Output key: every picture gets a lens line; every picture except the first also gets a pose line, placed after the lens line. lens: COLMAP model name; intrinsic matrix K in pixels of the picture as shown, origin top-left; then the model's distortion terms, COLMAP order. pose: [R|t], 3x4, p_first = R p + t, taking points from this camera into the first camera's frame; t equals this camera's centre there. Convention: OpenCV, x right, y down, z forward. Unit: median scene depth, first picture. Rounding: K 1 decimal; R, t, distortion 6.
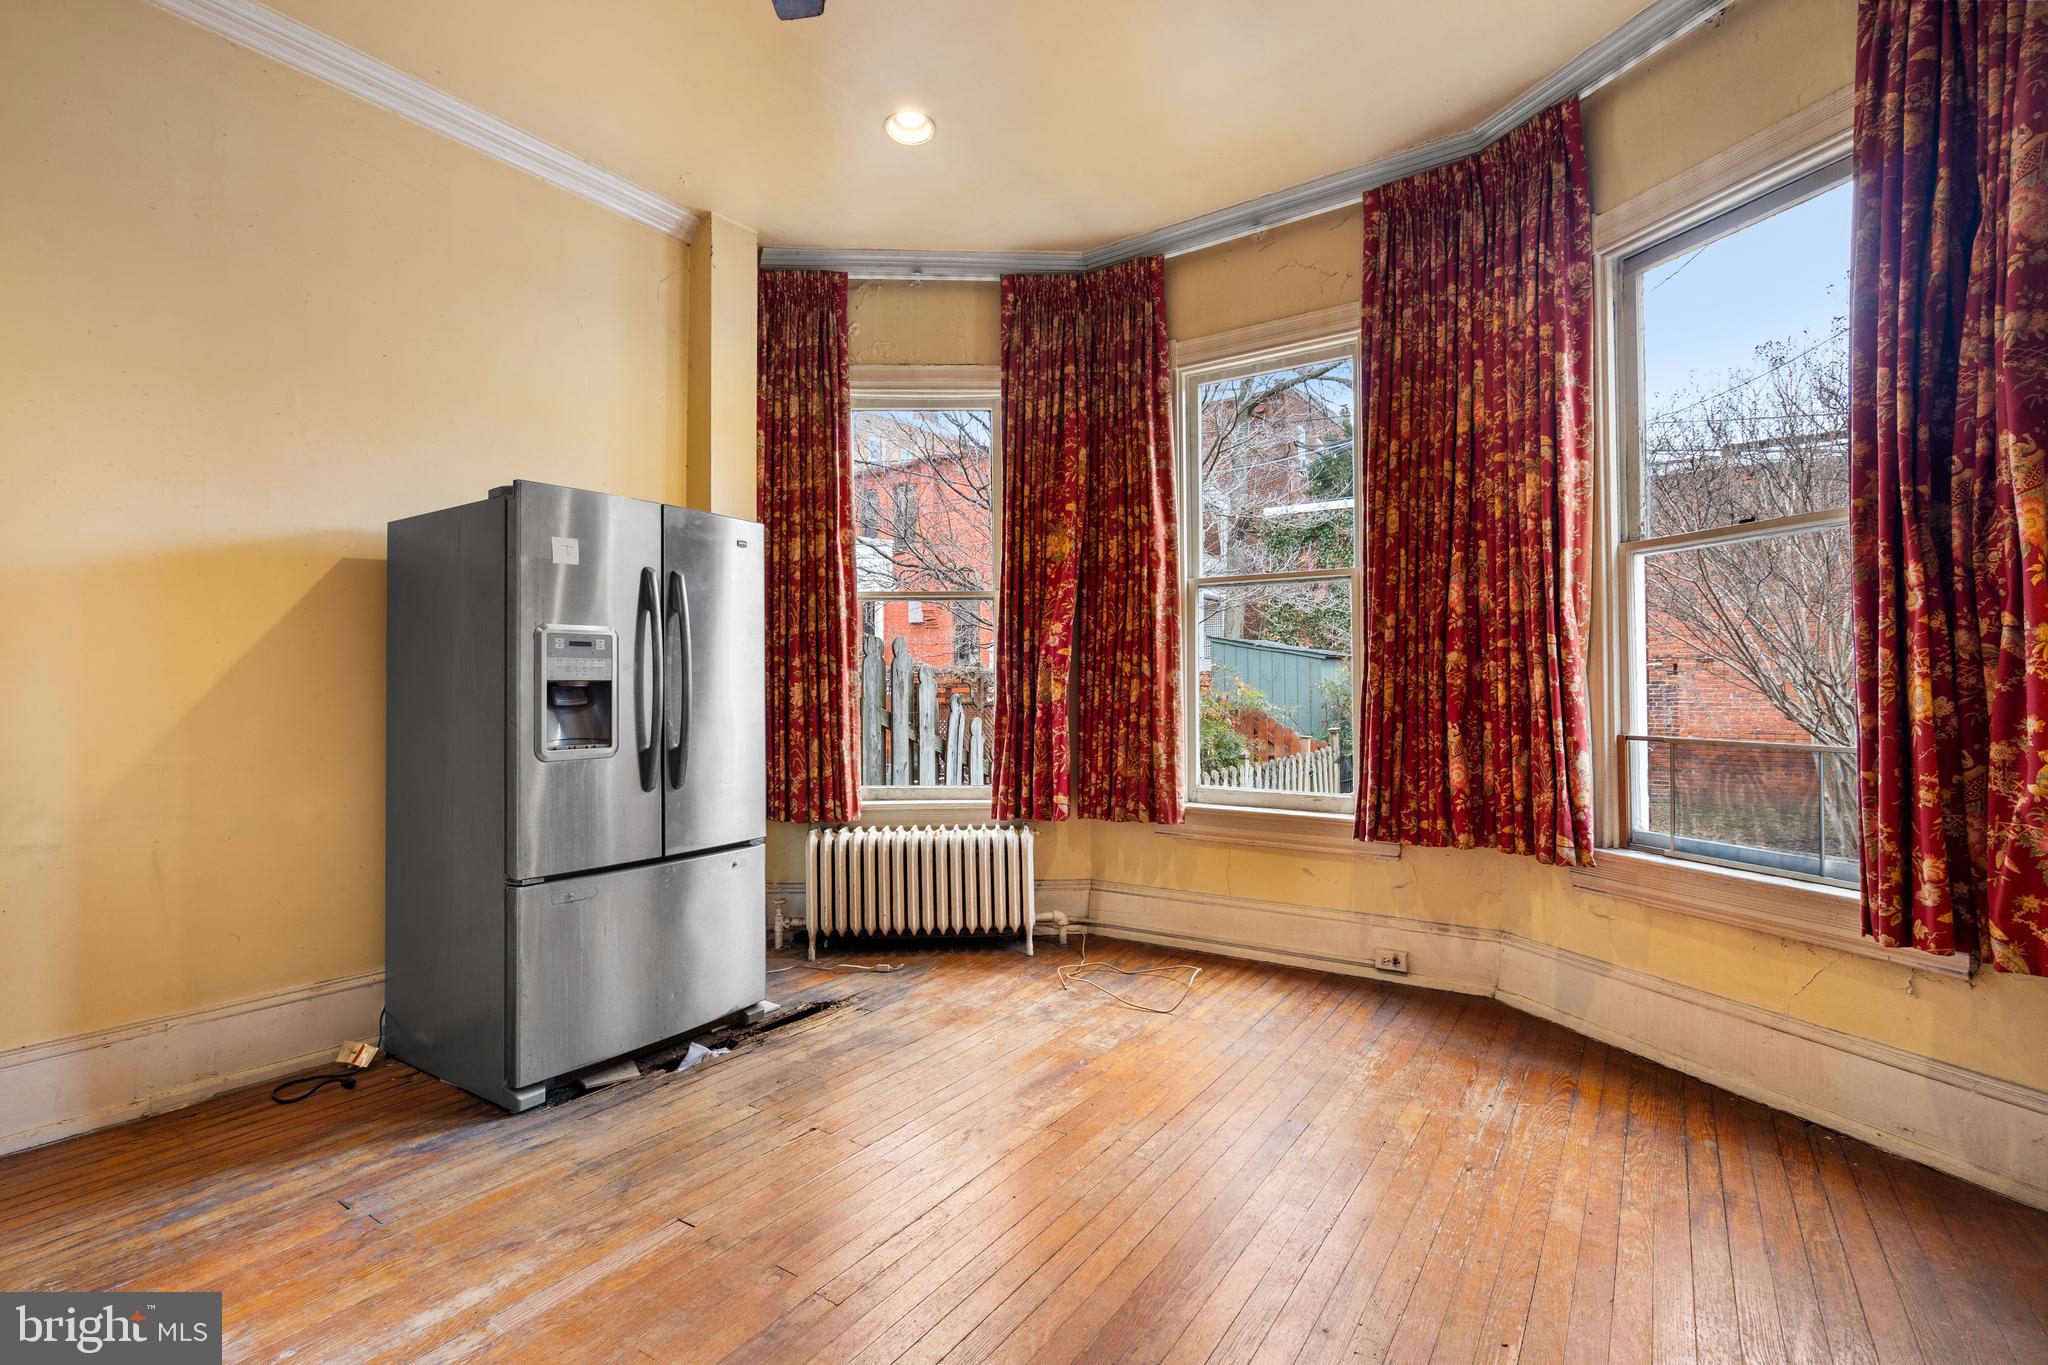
lens RADIAL K [[931.8, 0, 1012.6], [0, 931.8, 669.6], [0, 0, 1]] dist [-0.007915, 0.000169]
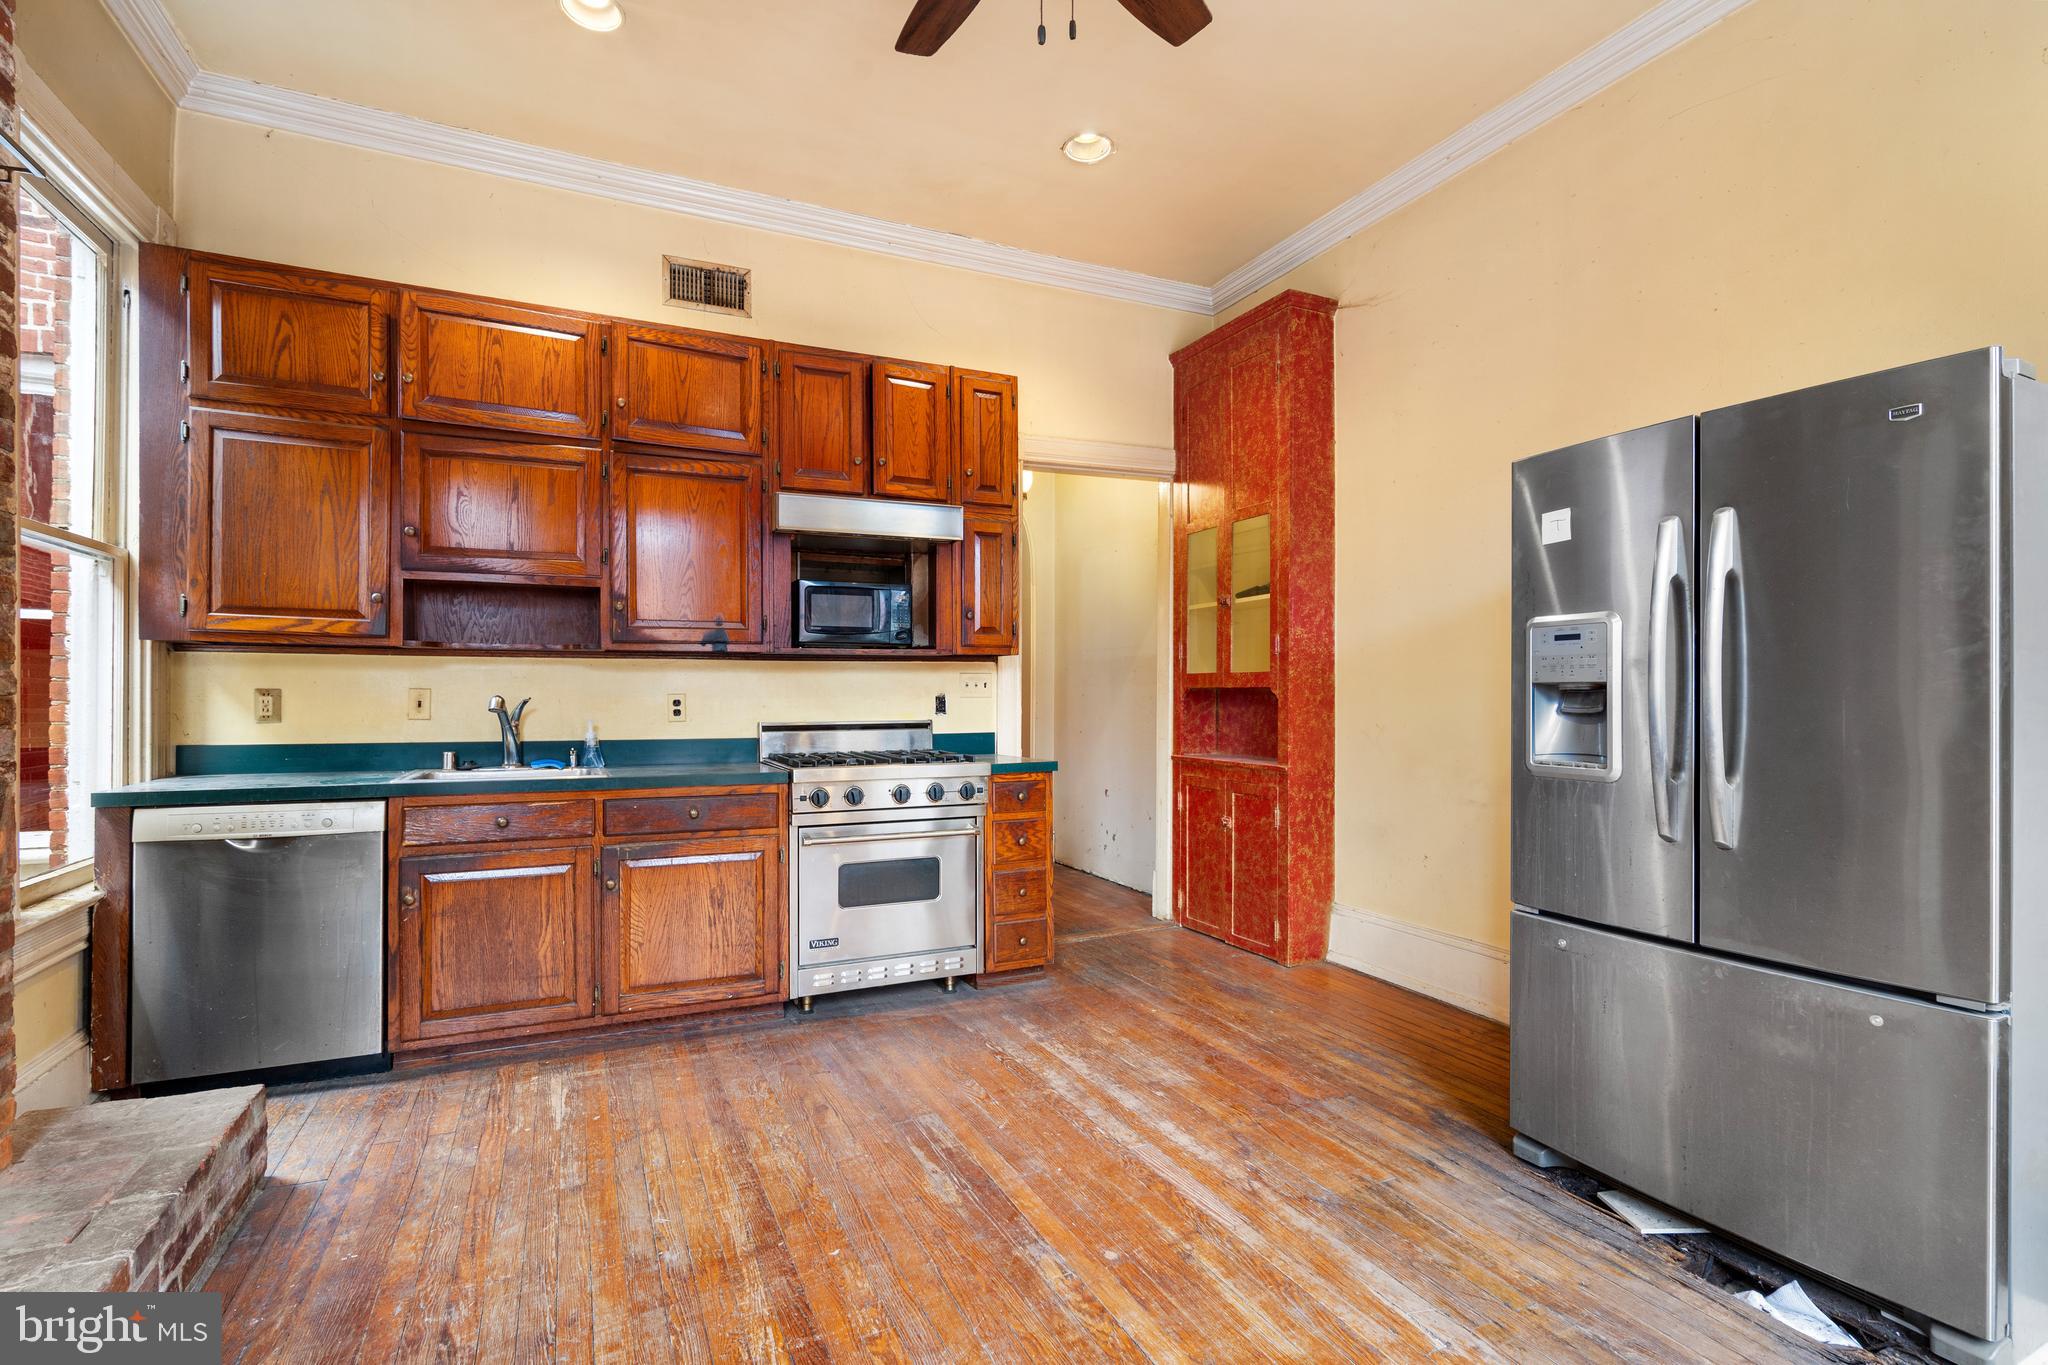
lens RADIAL K [[931.8, 0, 1005.2], [0, 931.8, 692.7], [0, 0, 1]] dist [-0.004075, 0.000237]
pose [[-0.508739, 0.004247, -0.860911, 0.380153], [0.022240, 0.999719, -0.008210, 0.013064], [0.860634, -0.023323, -0.508690, 0.777623]]
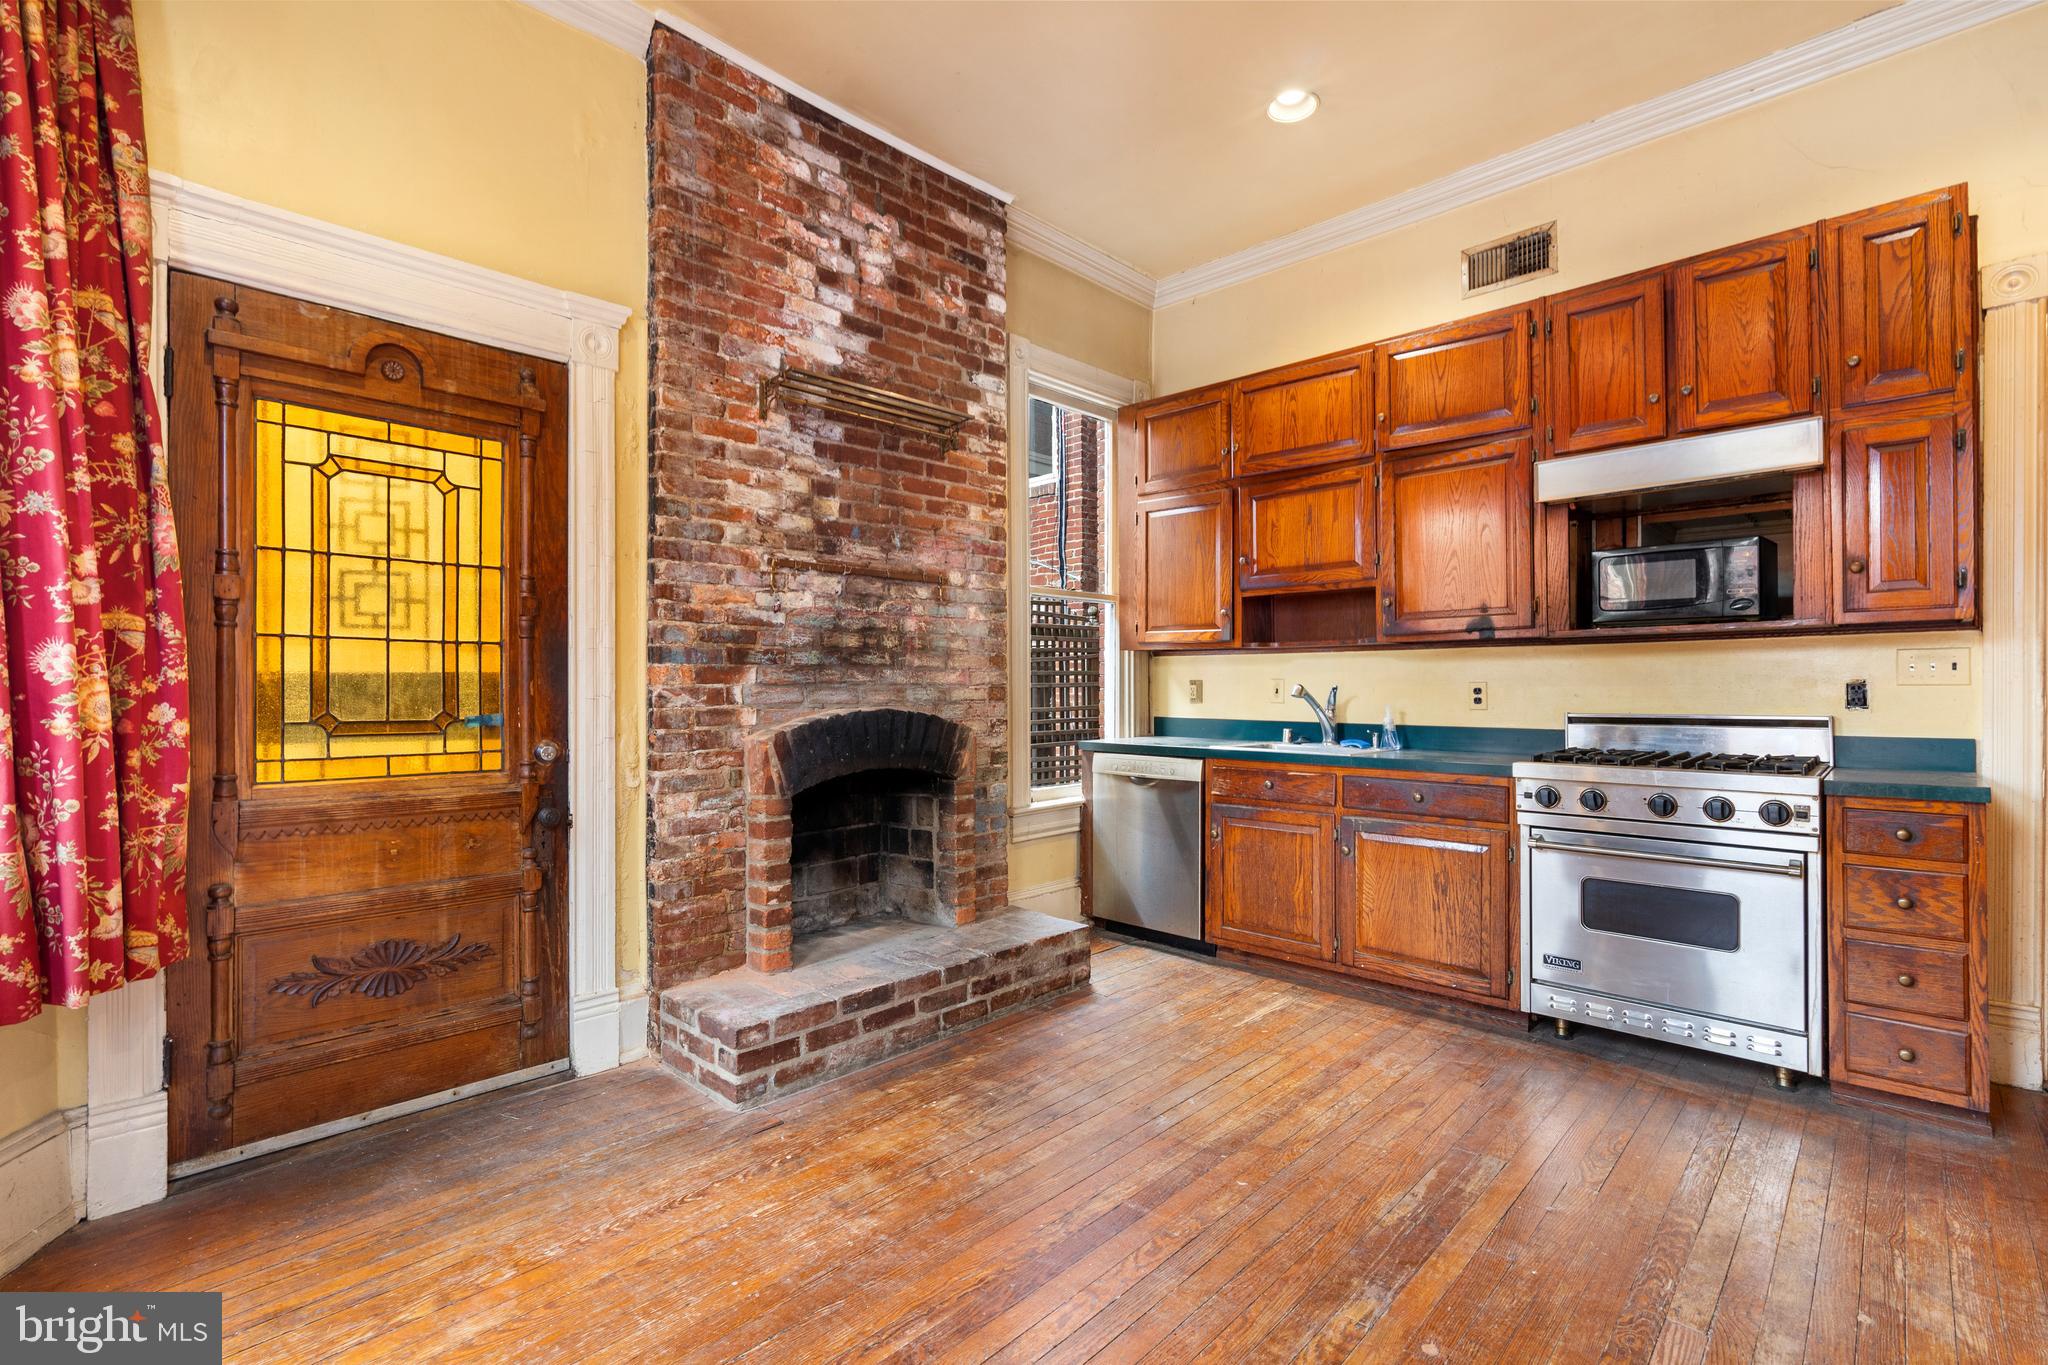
lens RADIAL K [[917.6, 0, 1025.0], [0, 917.6, 678.0], [0, 0, 1]] dist [-0.009088, 0.000525]
pose [[-0.987473, 0.011784, 0.157347, -0.013787], [0.006971, 0.999492, -0.031110, 0.022551], [-0.157633, -0.029624, -0.987053, 1.040934]]
